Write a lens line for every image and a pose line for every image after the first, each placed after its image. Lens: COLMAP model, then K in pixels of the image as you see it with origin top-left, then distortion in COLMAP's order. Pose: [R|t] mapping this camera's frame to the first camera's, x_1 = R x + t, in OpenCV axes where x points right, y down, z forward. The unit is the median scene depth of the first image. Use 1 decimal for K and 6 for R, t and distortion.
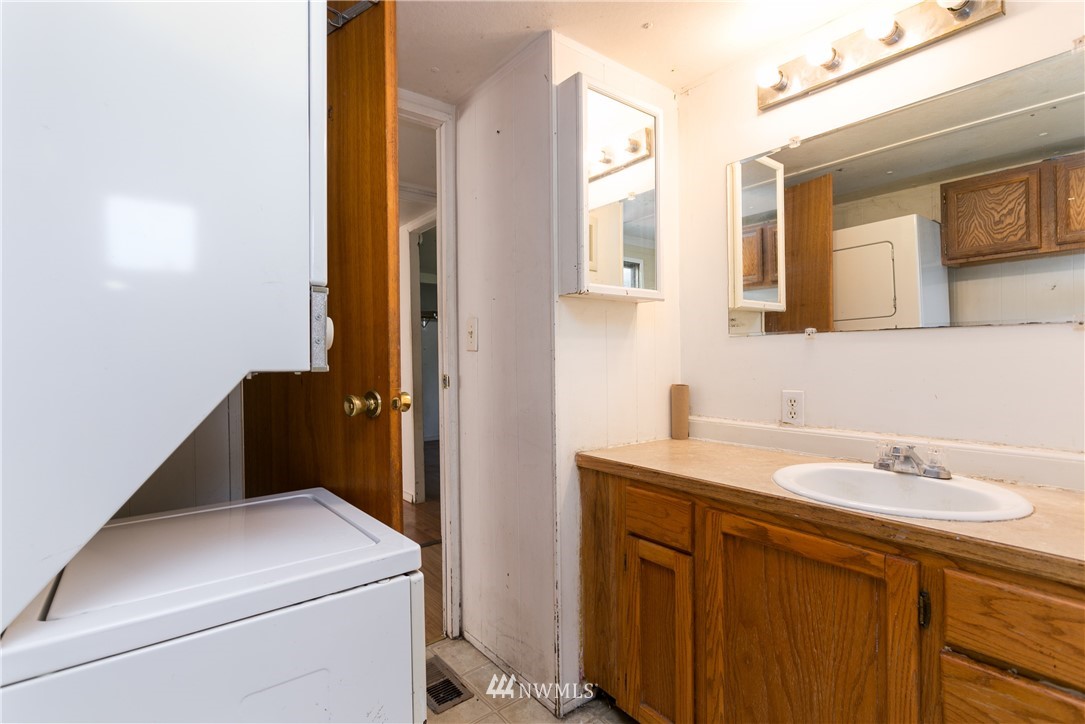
lens RADIAL K [[511.4, 0, 542.5], [0, 511.4, 362.0], [0, 0, 1]] dist [0.000986, 0.001021]
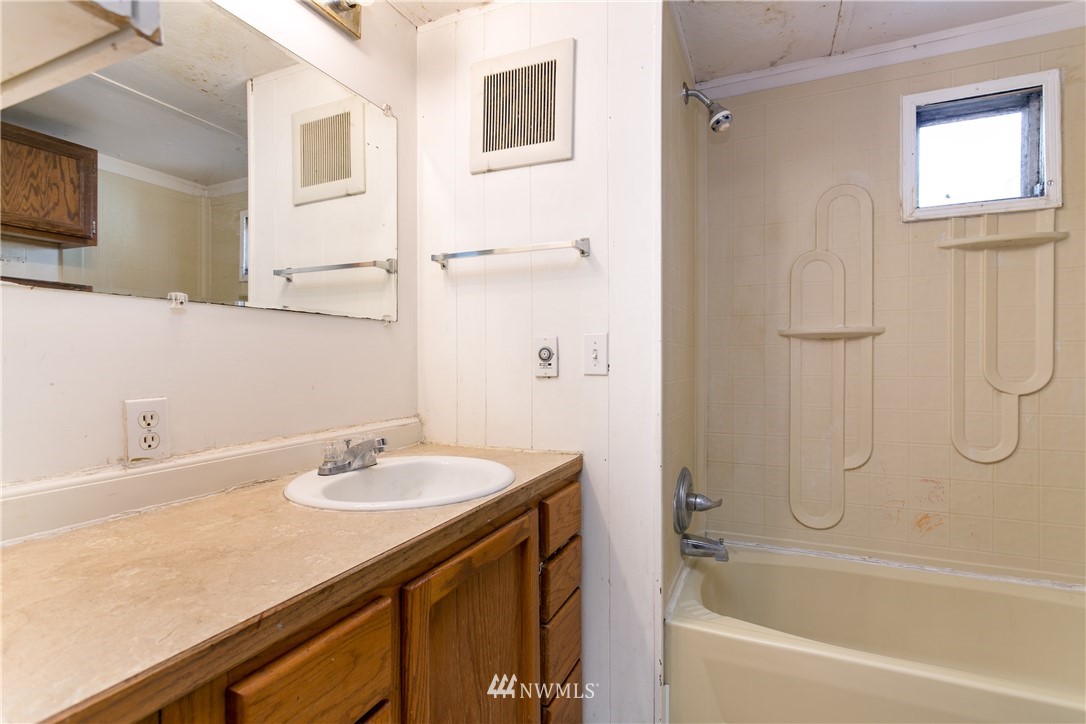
lens RADIAL K [[511.9, 0, 543.0], [0, 511.9, 362.0], [0, 0, 1]] dist [0.000986, 0.001021]
pose [[-0.467222, 0.011571, 0.884064, -0.238924], [0.014548, 0.999880, -0.005398, 0.027972], [-0.884020, 0.010339, -0.467334, 0.993625]]
